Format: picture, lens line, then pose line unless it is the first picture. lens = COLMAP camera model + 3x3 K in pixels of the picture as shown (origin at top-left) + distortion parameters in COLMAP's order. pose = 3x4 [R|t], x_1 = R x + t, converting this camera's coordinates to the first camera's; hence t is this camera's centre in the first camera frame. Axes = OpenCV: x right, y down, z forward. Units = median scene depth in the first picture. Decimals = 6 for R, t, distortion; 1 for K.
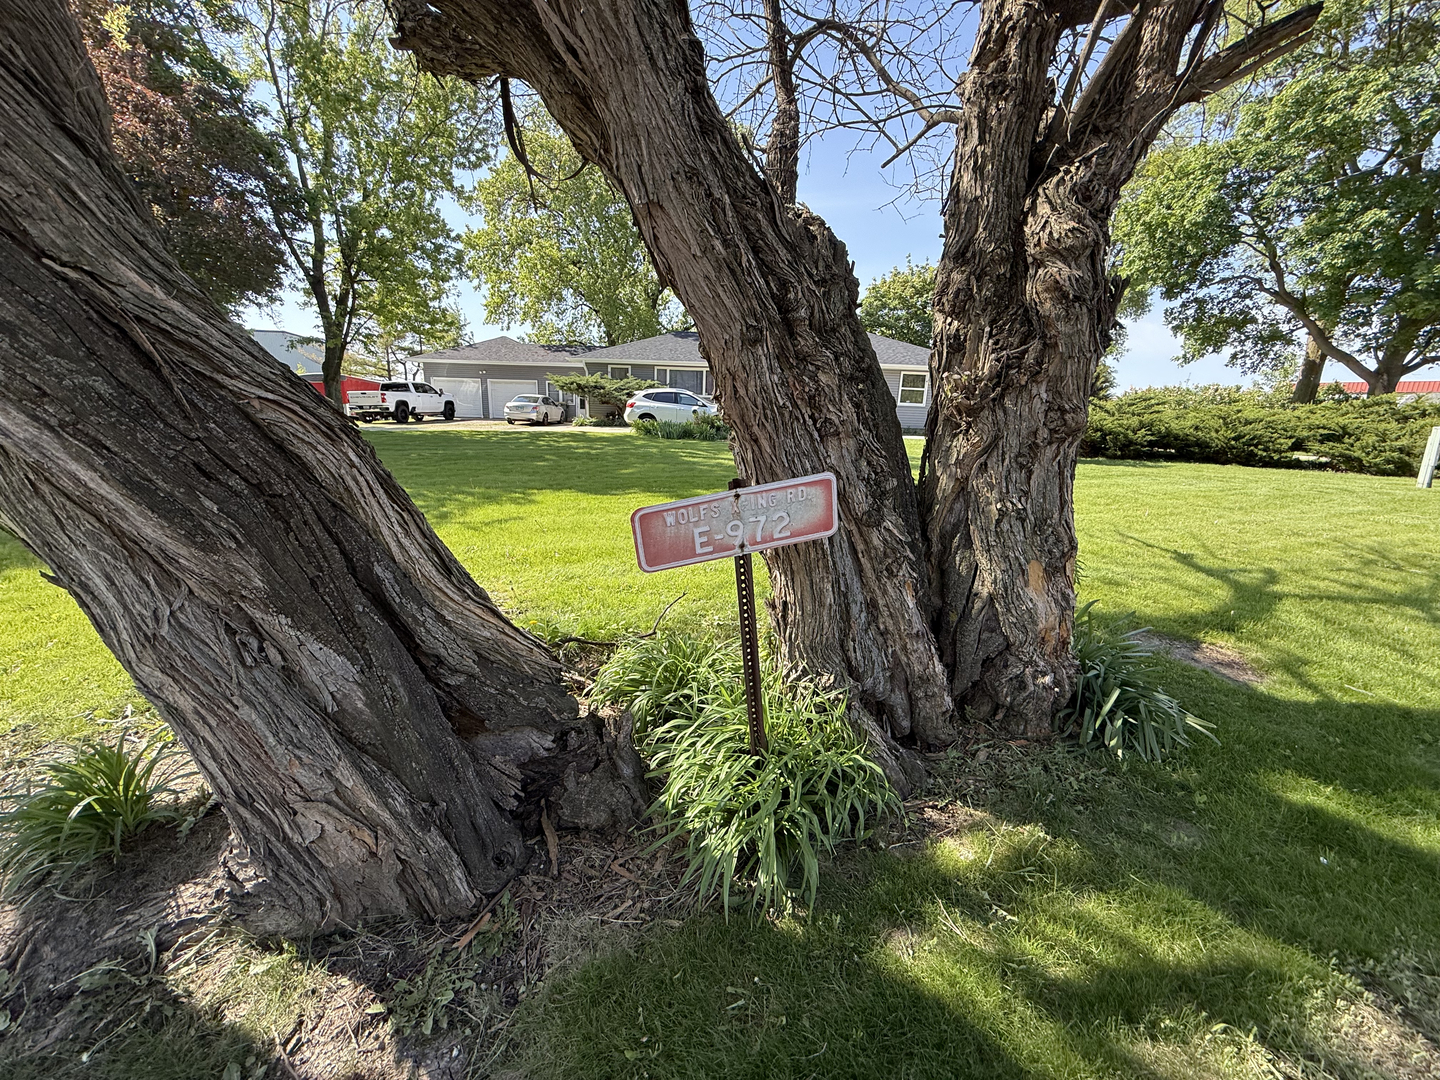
lens RADIAL K [[572.5, 0, 717.9], [0, 572.5, 538.3], [0, 0, 1]] dist [0.001152, -0.000153]
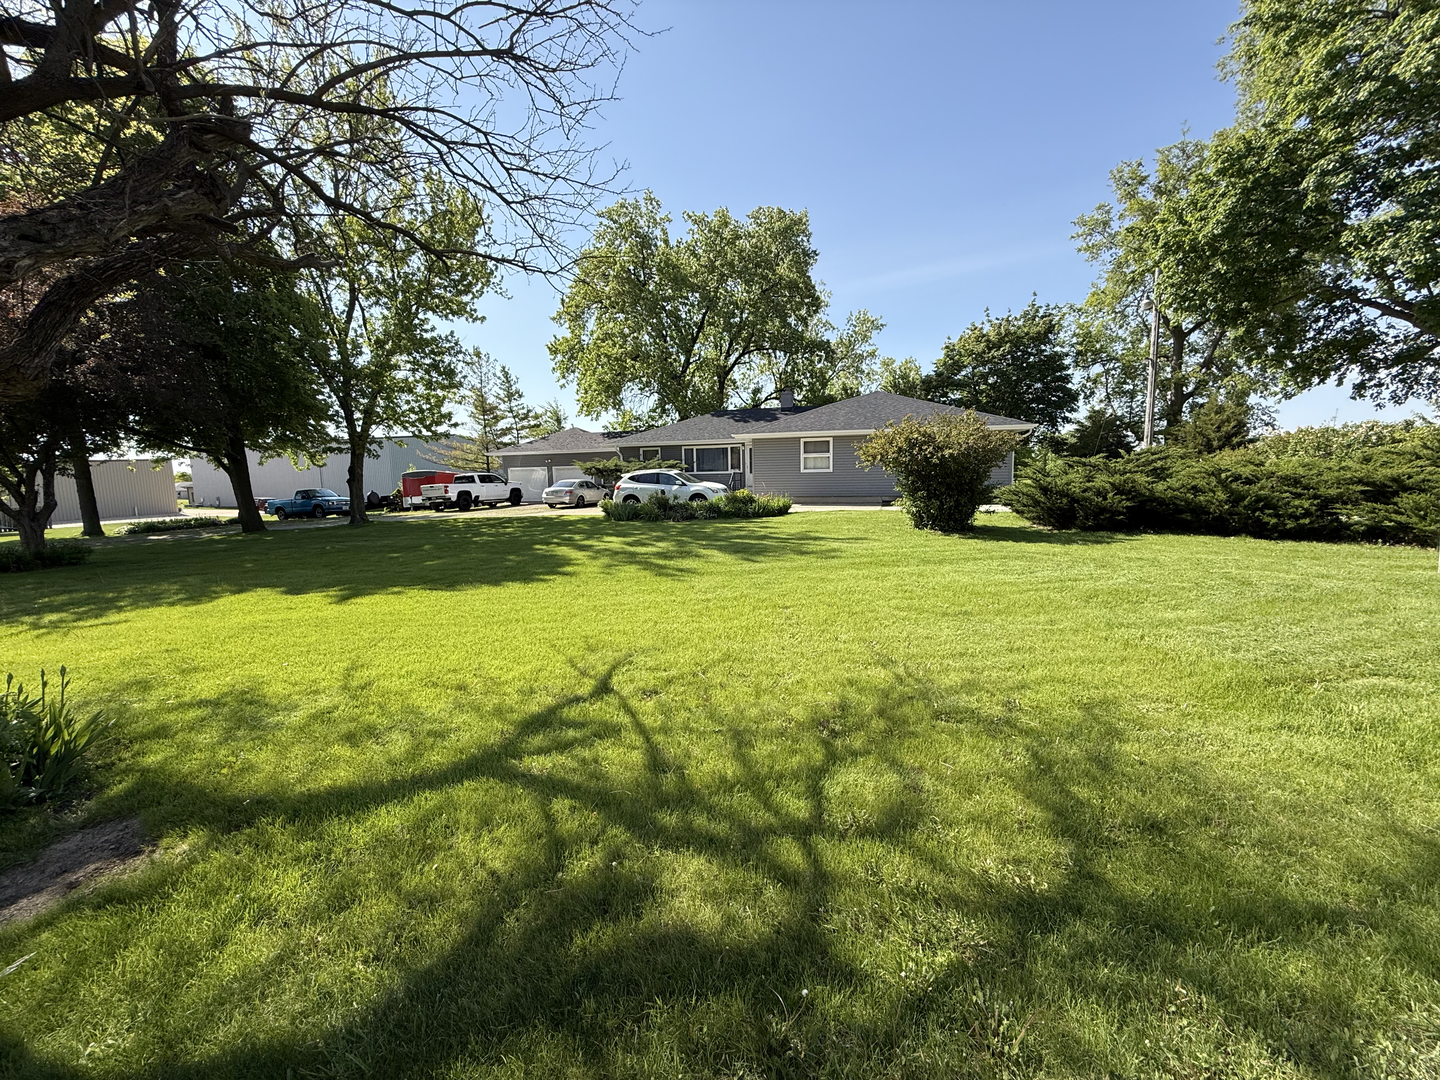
lens RADIAL K [[572.5, 0, 717.9], [0, 572.5, 538.3], [0, 0, 1]] dist [0.001152, -0.000153]
pose [[0.963805, -0.024076, -0.265519, 0.242971], [-0.007695, 0.992987, -0.117972, -0.017414], [0.266497, 0.115745, 0.956861, 0.058370]]
